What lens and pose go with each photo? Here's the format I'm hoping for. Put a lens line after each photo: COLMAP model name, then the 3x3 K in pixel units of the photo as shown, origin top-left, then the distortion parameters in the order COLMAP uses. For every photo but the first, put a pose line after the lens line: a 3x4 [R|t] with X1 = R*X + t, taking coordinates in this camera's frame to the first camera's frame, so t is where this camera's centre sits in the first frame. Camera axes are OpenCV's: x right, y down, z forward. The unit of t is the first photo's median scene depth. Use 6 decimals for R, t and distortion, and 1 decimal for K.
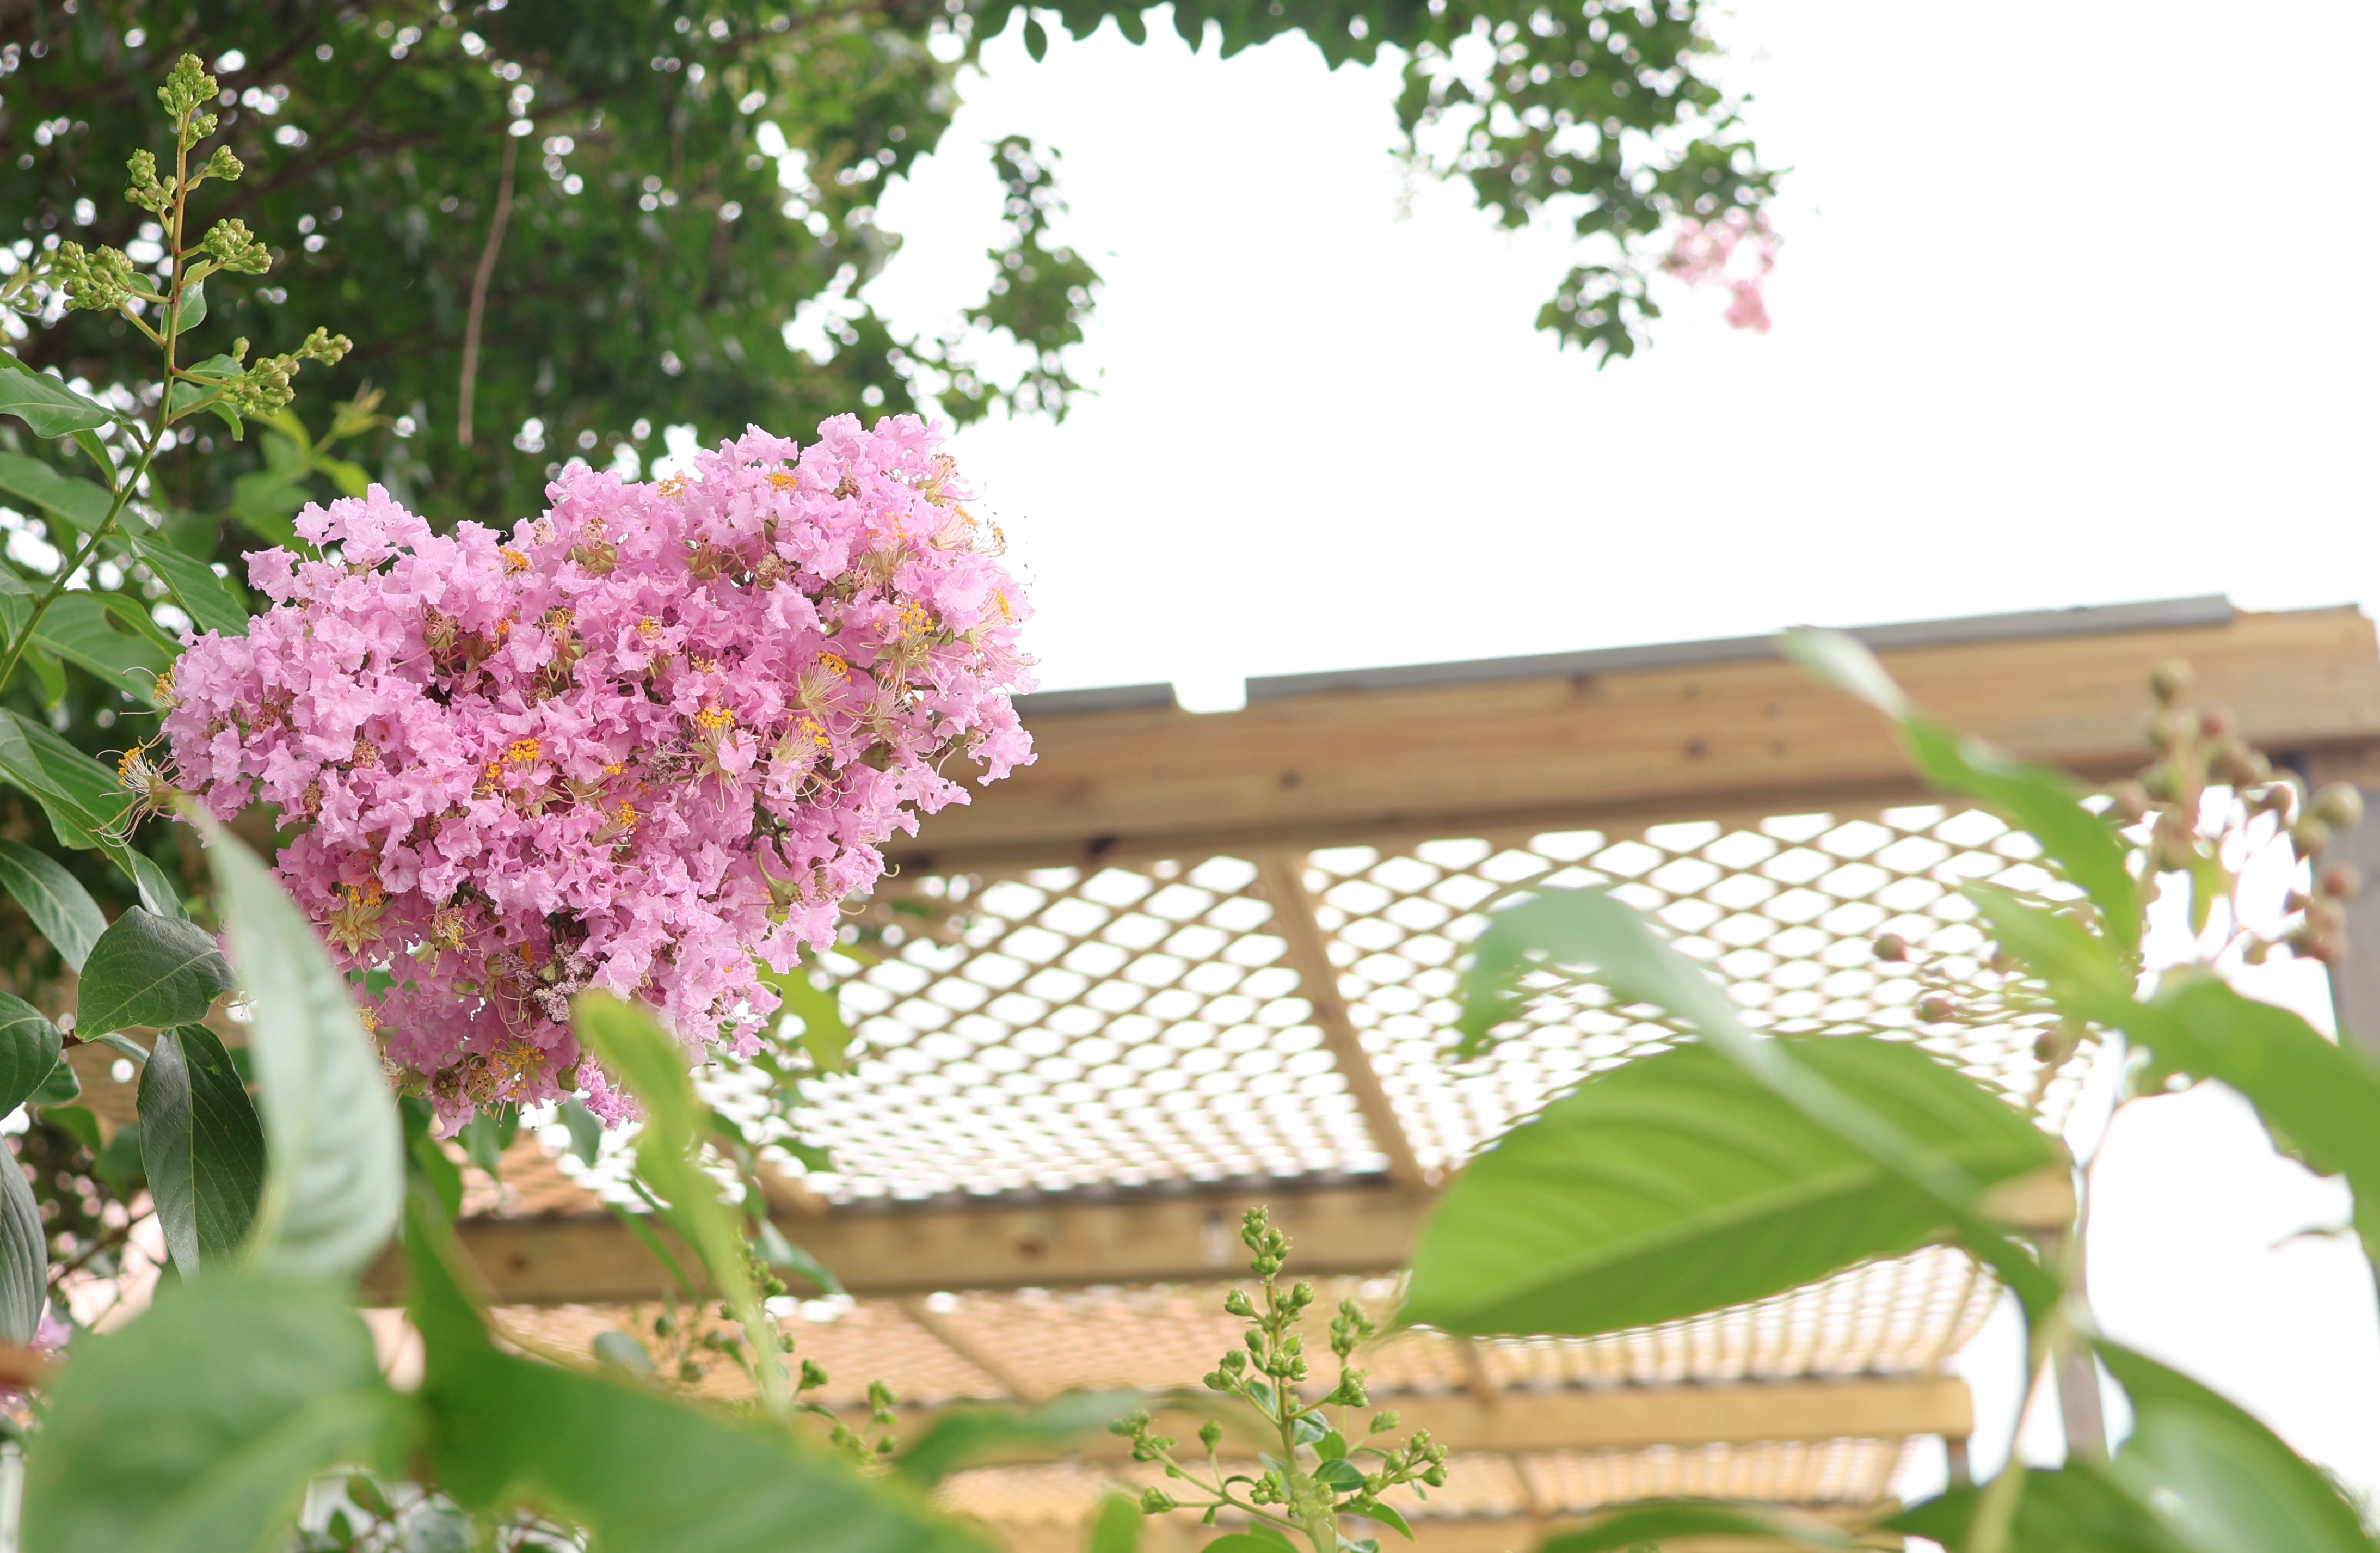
lens RADIAL K [[3071.6, 0, 1188.5], [0, 3071.6, 781.3], [0, 0, 1]] dist [-0.046877, 0.000000]
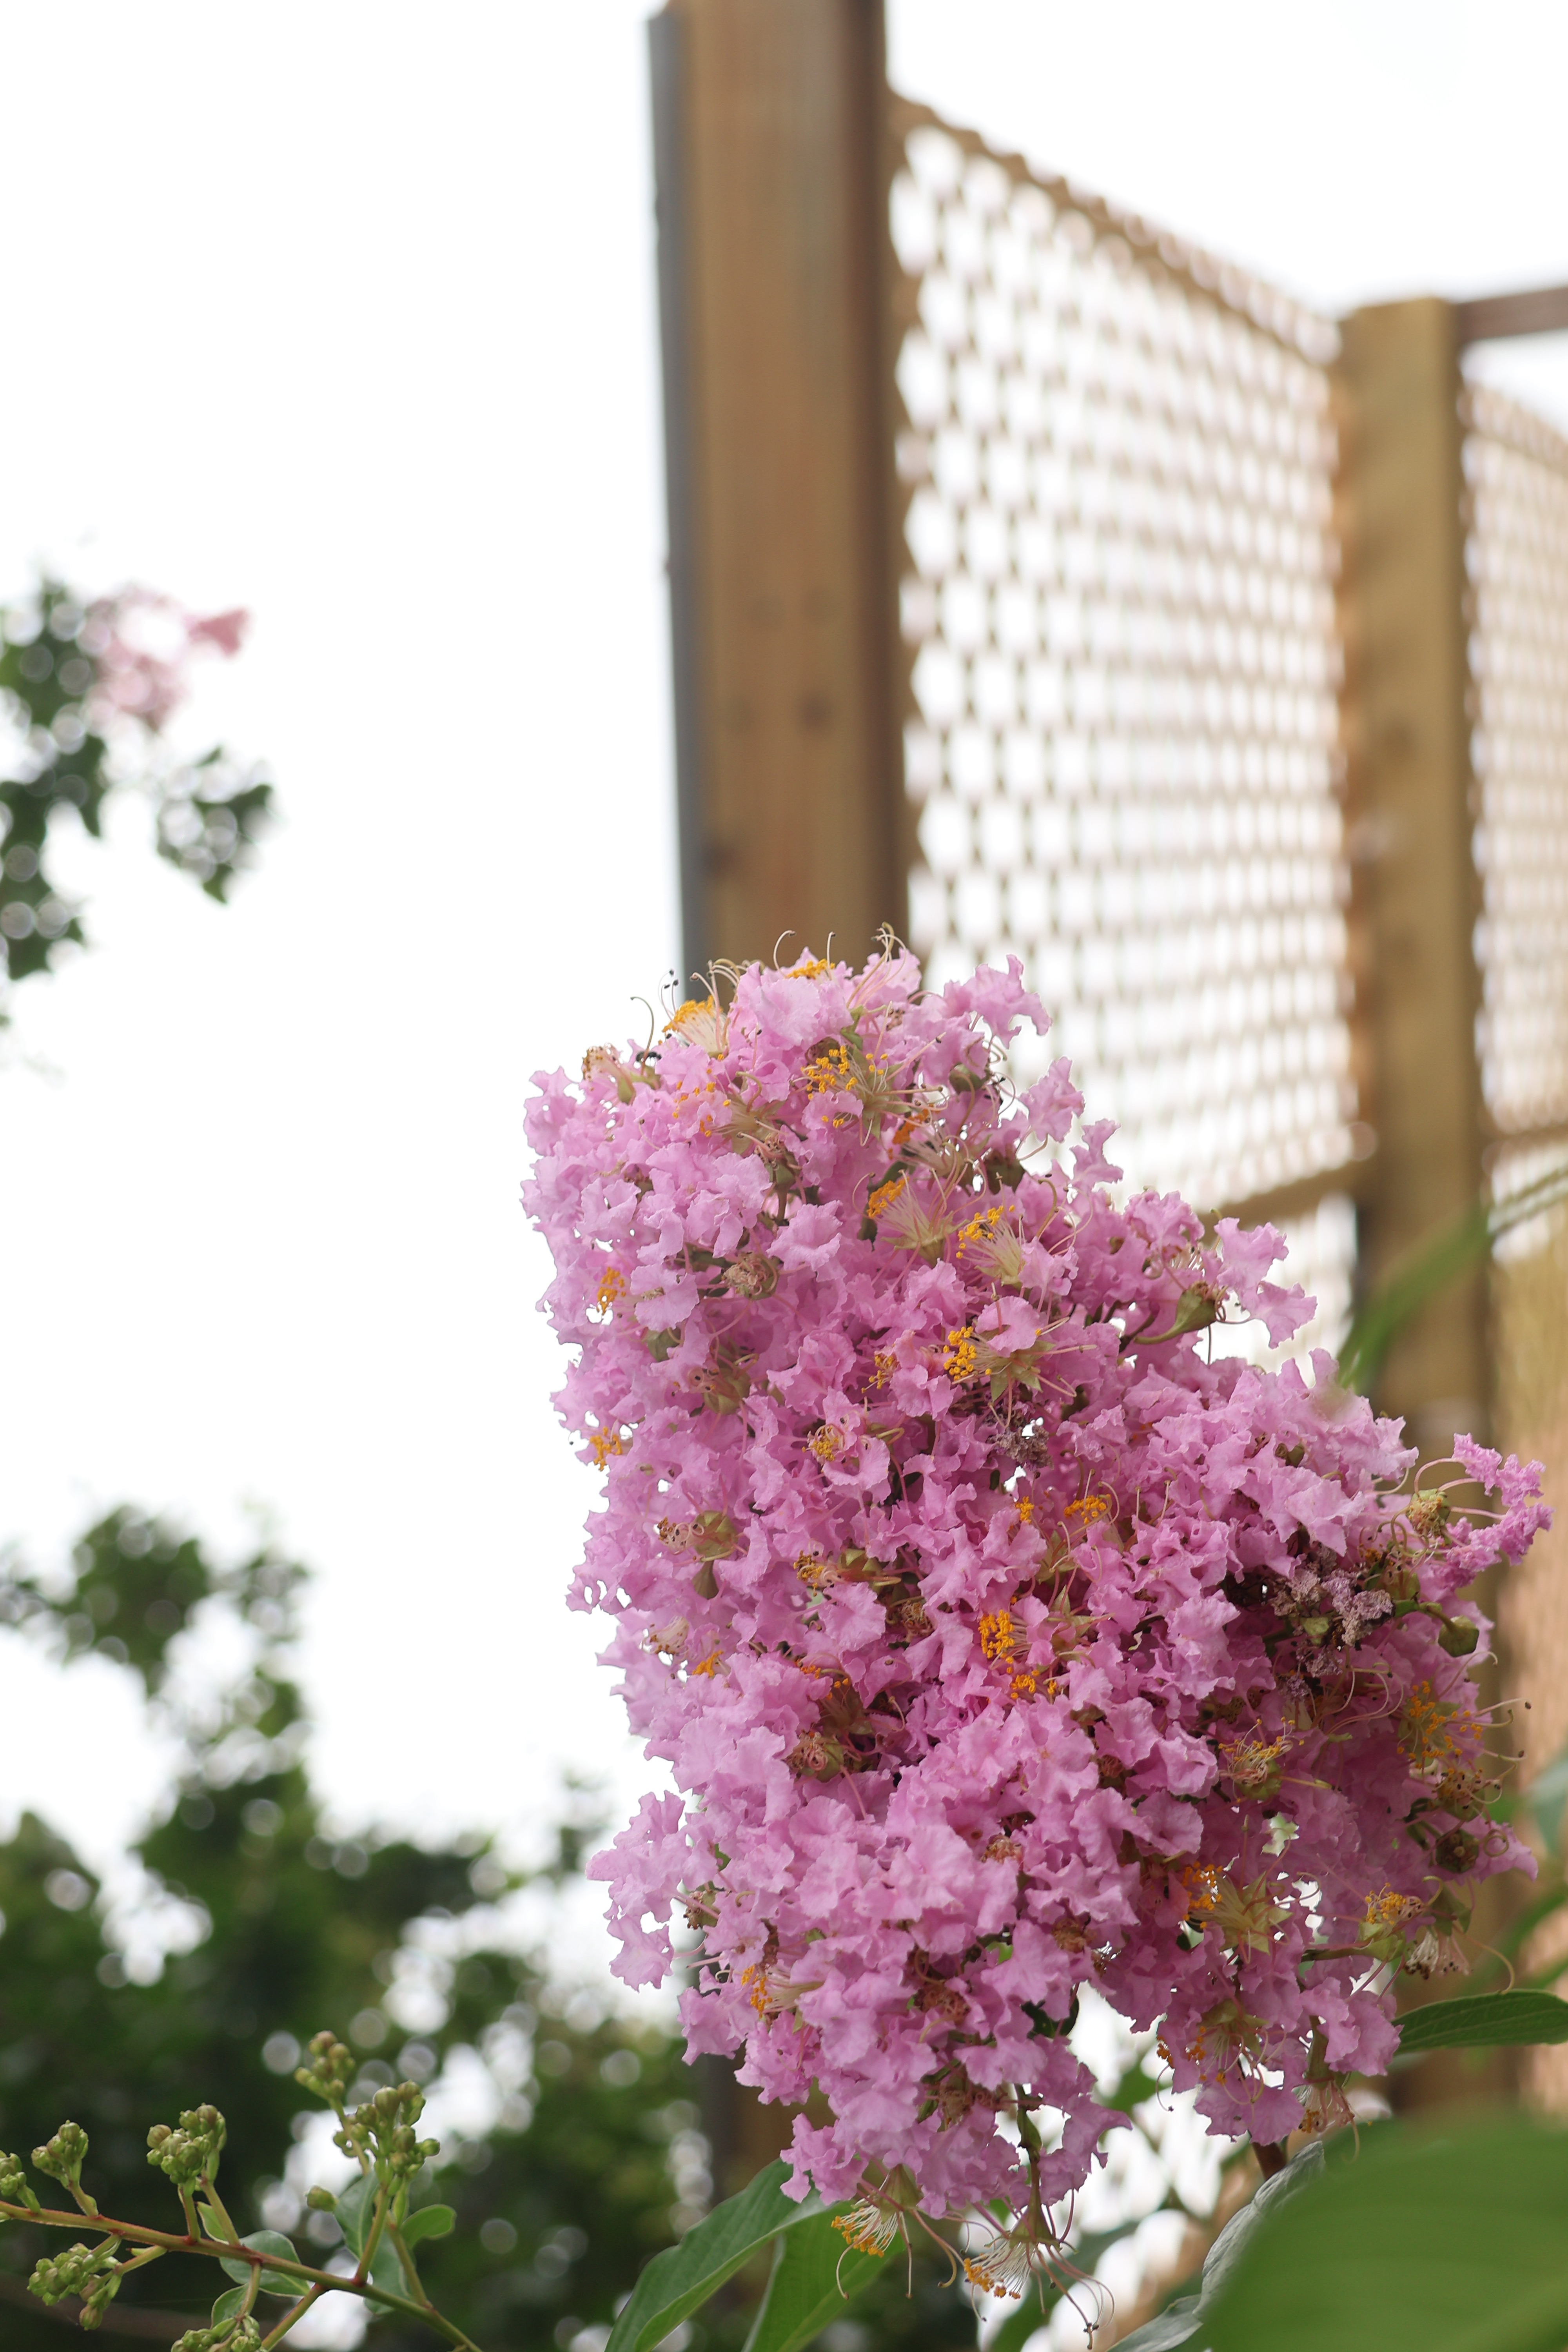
lens RADIAL K [[4155.2, 0, 775.4], [0, 4155.2, 1173.1], [0, 0, 1]] dist [0.239090, 0.000000]
pose [[0.039711, -0.974297, 0.221737, -0.324649], [0.998206, 0.048633, 0.034924, -0.097261], [-0.044810, 0.219953, 0.974481, 0.067944]]
